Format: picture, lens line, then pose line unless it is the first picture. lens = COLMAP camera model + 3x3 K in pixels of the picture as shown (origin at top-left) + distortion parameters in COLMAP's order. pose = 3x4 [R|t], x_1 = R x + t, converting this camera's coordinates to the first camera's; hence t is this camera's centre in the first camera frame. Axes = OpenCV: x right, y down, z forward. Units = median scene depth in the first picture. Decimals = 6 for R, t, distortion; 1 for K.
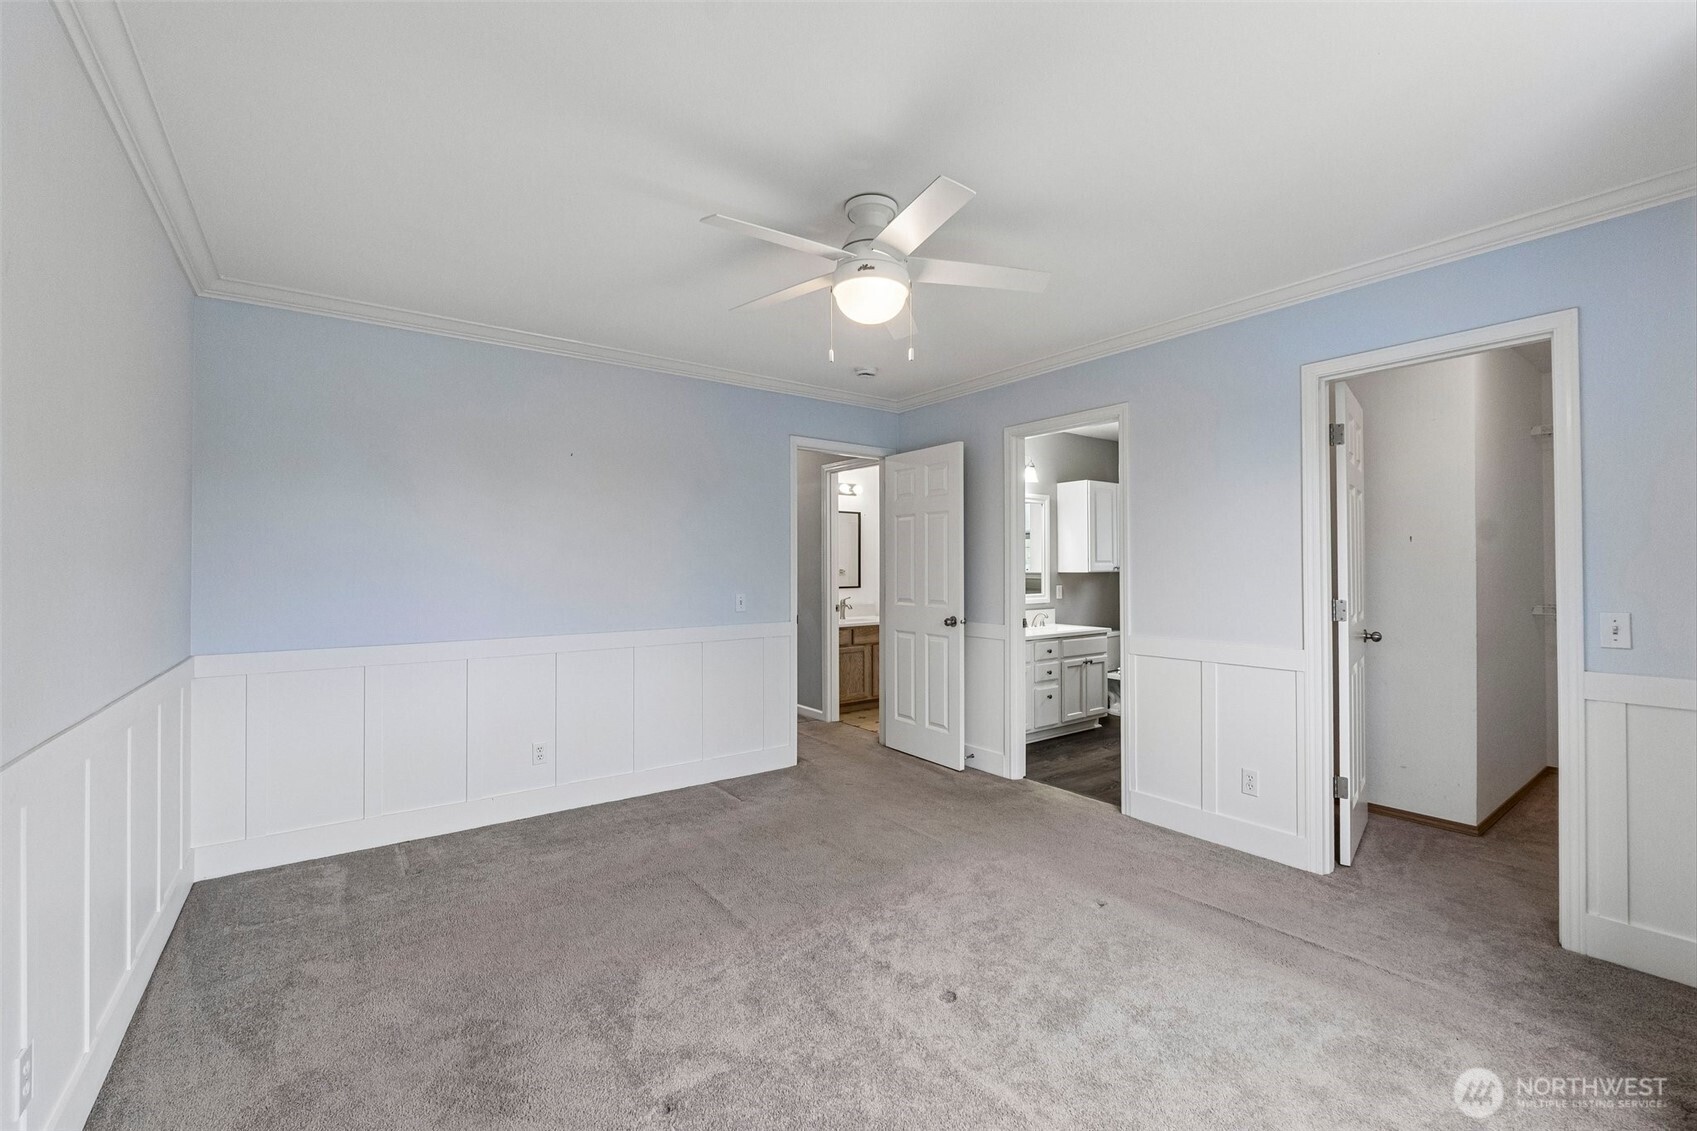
lens RADIAL K [[705.3, 0, 856.9], [0, 705.3, 567.2], [0, 0, 1]] dist [-0.012662, 0.001277]
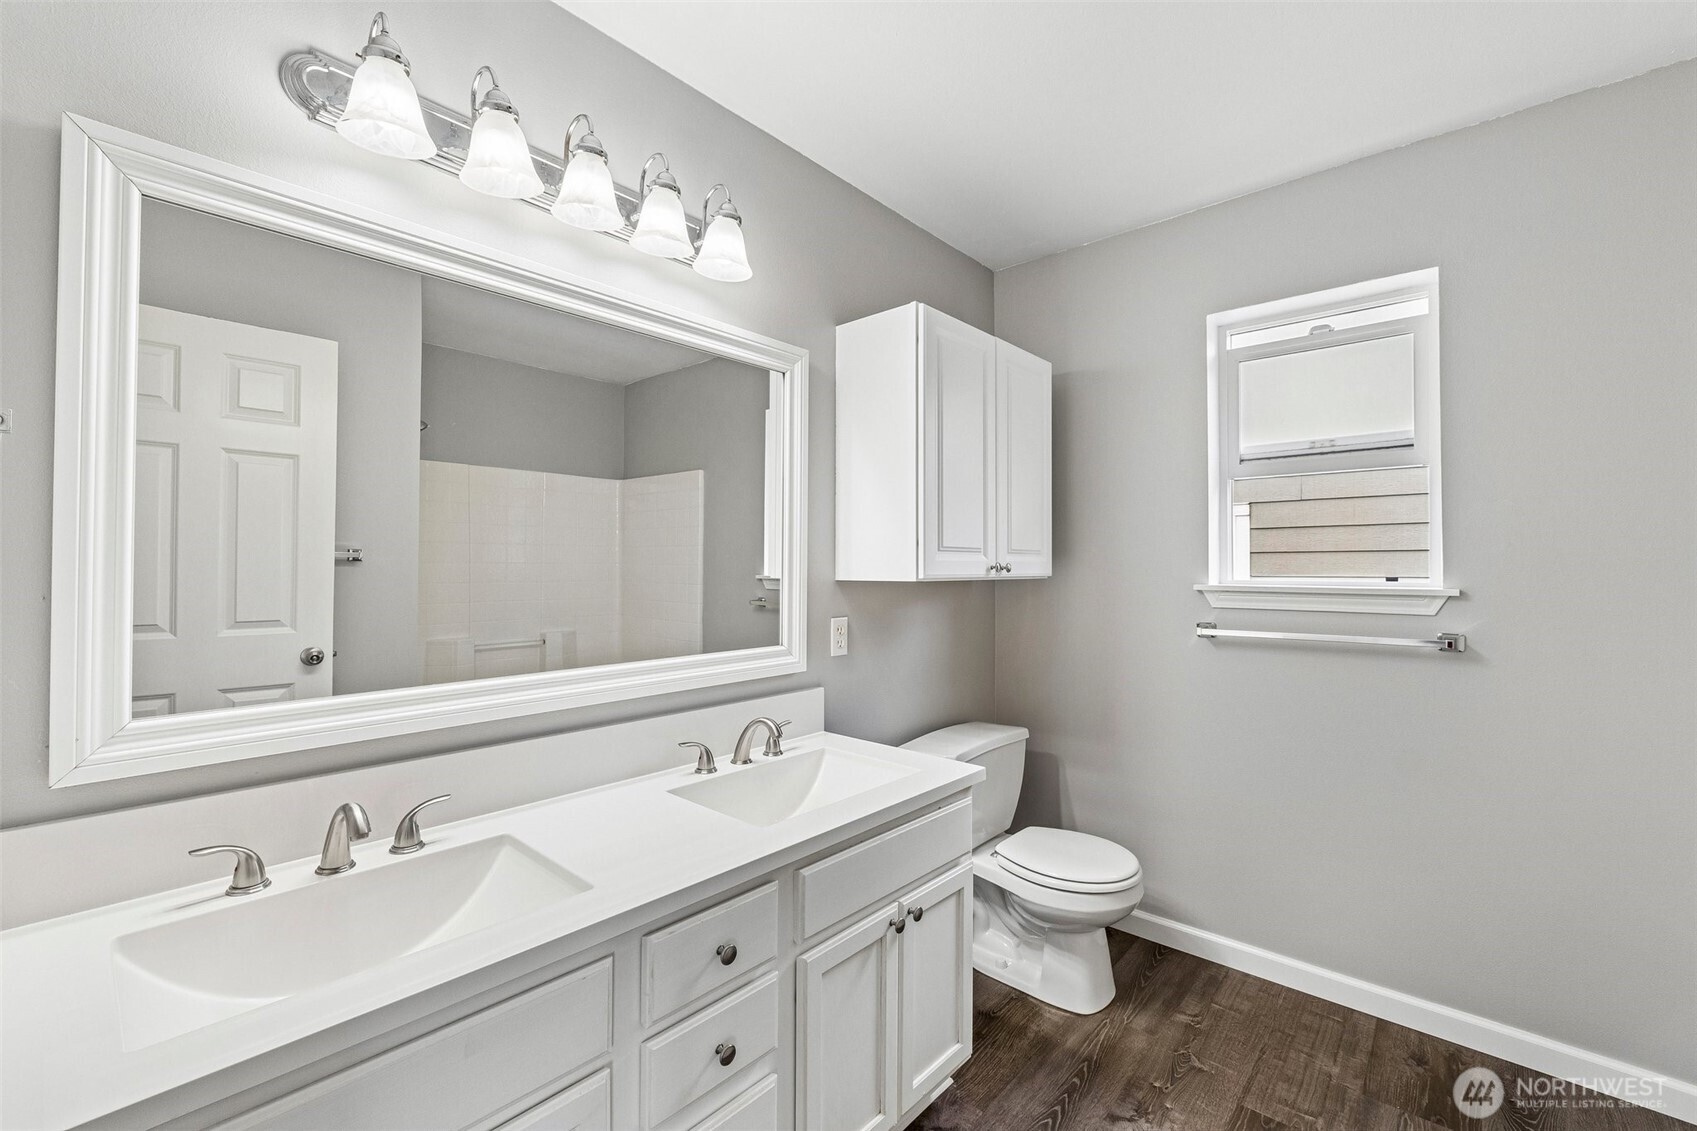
lens RADIAL K [[705.3, 0, 845.7], [0, 705.3, 561.6], [0, 0, 1]] dist [-0.012662, 0.001277]
pose [[0.982968, 0.006538, 0.183663, 0.229976], [-0.006854, 0.999976, 0.001083, -0.002403], [-0.183651, -0.002323, 0.982989, 0.667370]]
